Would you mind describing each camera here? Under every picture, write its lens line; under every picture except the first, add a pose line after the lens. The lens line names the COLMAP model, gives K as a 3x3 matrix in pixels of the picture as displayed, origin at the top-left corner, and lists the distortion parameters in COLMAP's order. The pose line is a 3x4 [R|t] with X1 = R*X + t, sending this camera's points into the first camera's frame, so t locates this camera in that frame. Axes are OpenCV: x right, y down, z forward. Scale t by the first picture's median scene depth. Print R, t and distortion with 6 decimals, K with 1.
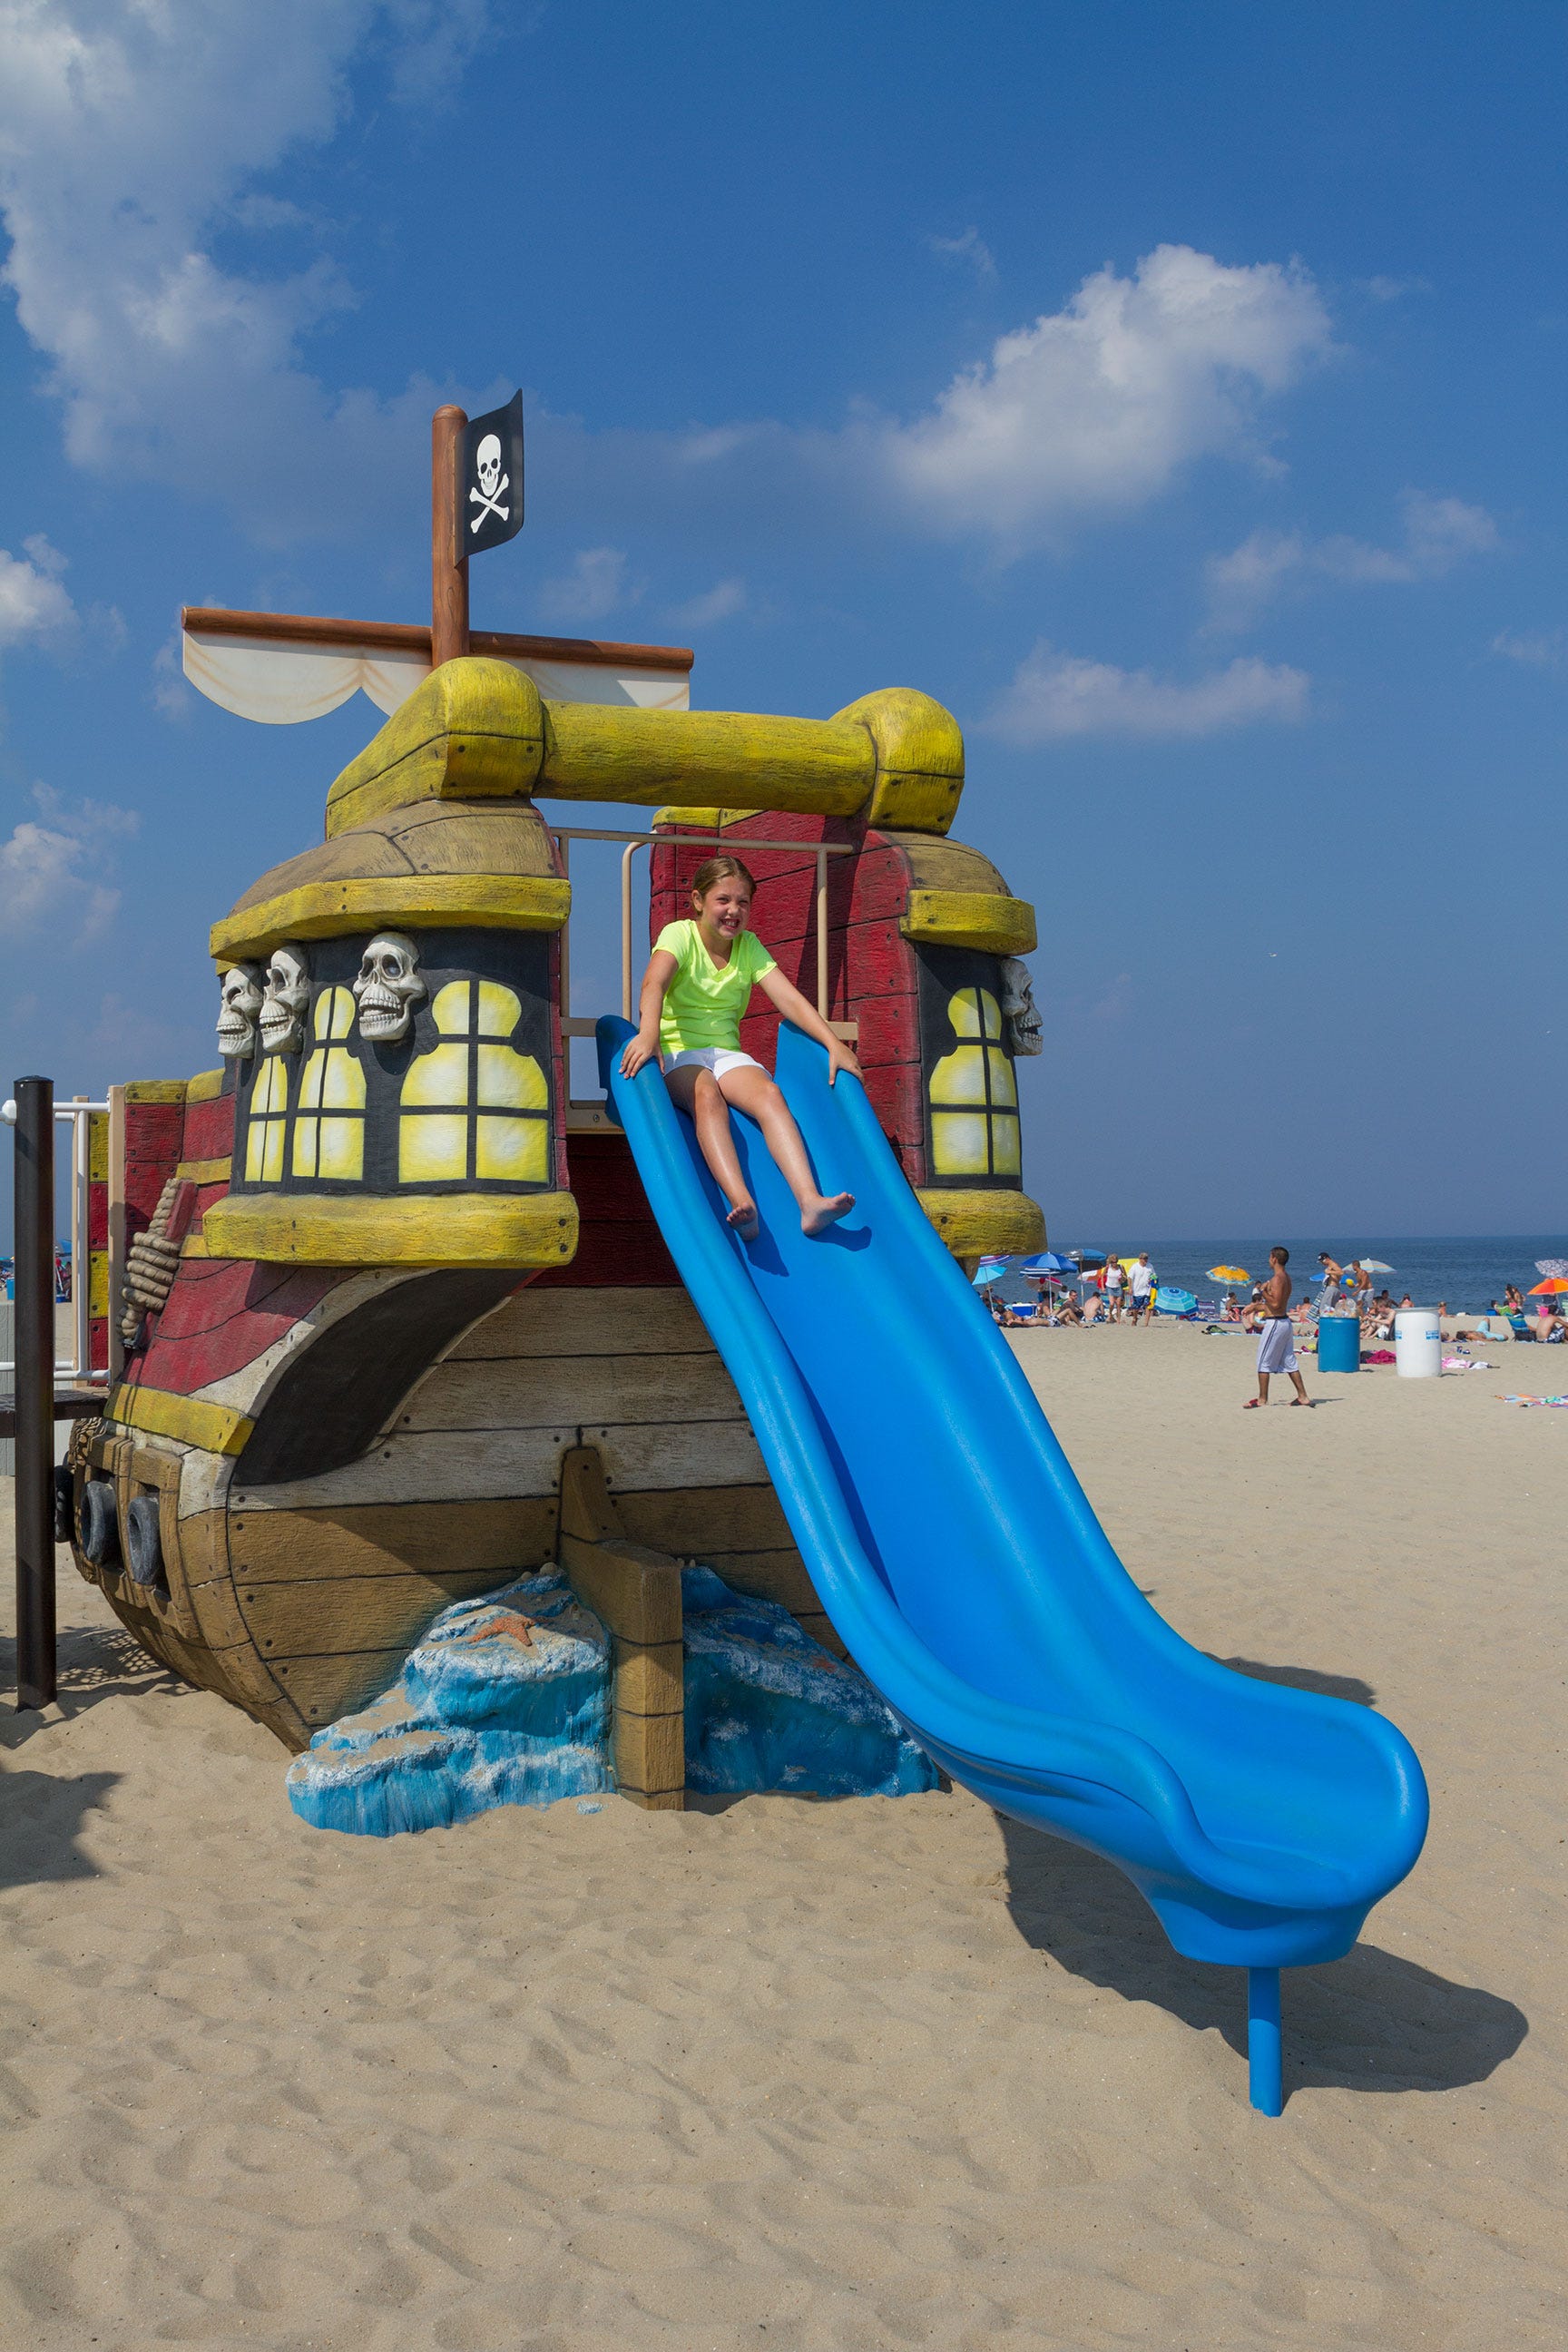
lens RADIAL K [[2709.6, 0, 805.8], [0, 2709.6, 1187.0], [0, 0, 1]] dist [-0.103125, 0.000000]
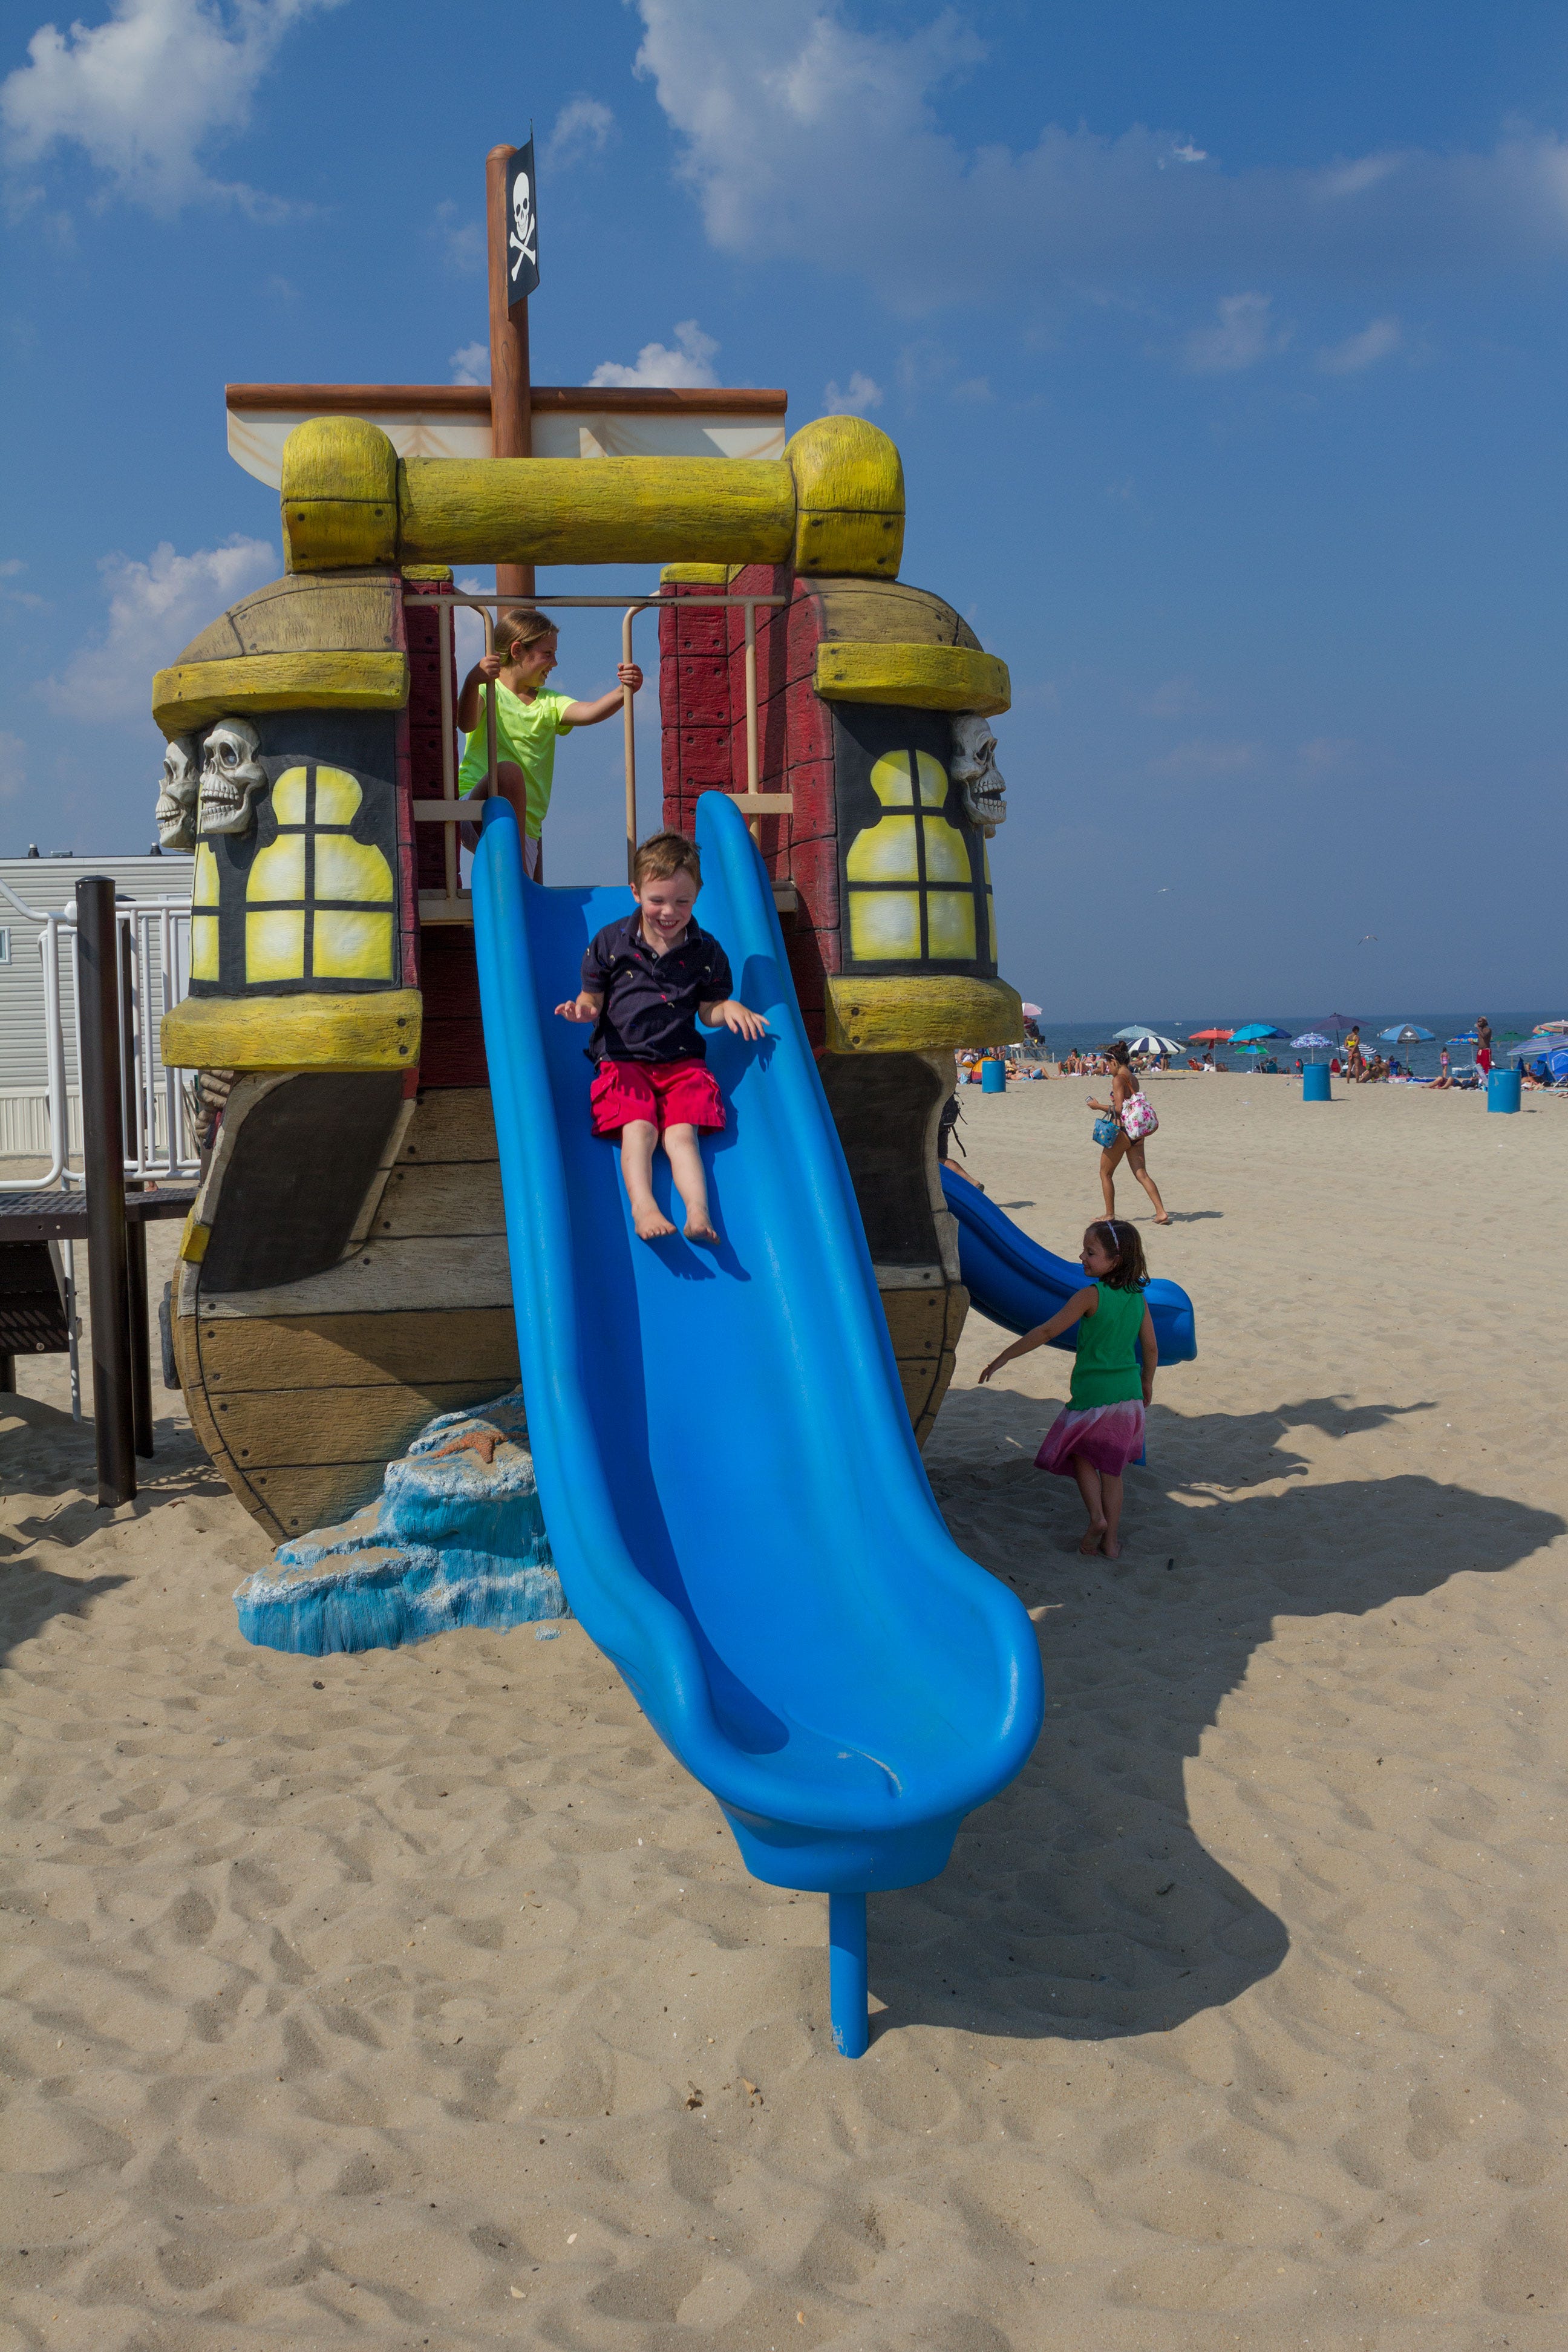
lens RADIAL K [[2709.6, 0, 777.0], [0, 2709.6, 1198.1], [0, 0, 1]] dist [-0.103125, 0.000000]
pose [[0.964777, 0.004117, -0.263038, 0.249513], [0.019479, 0.996015, 0.087036, -0.004690], [0.262348, -0.089094, 0.960851, 0.116866]]
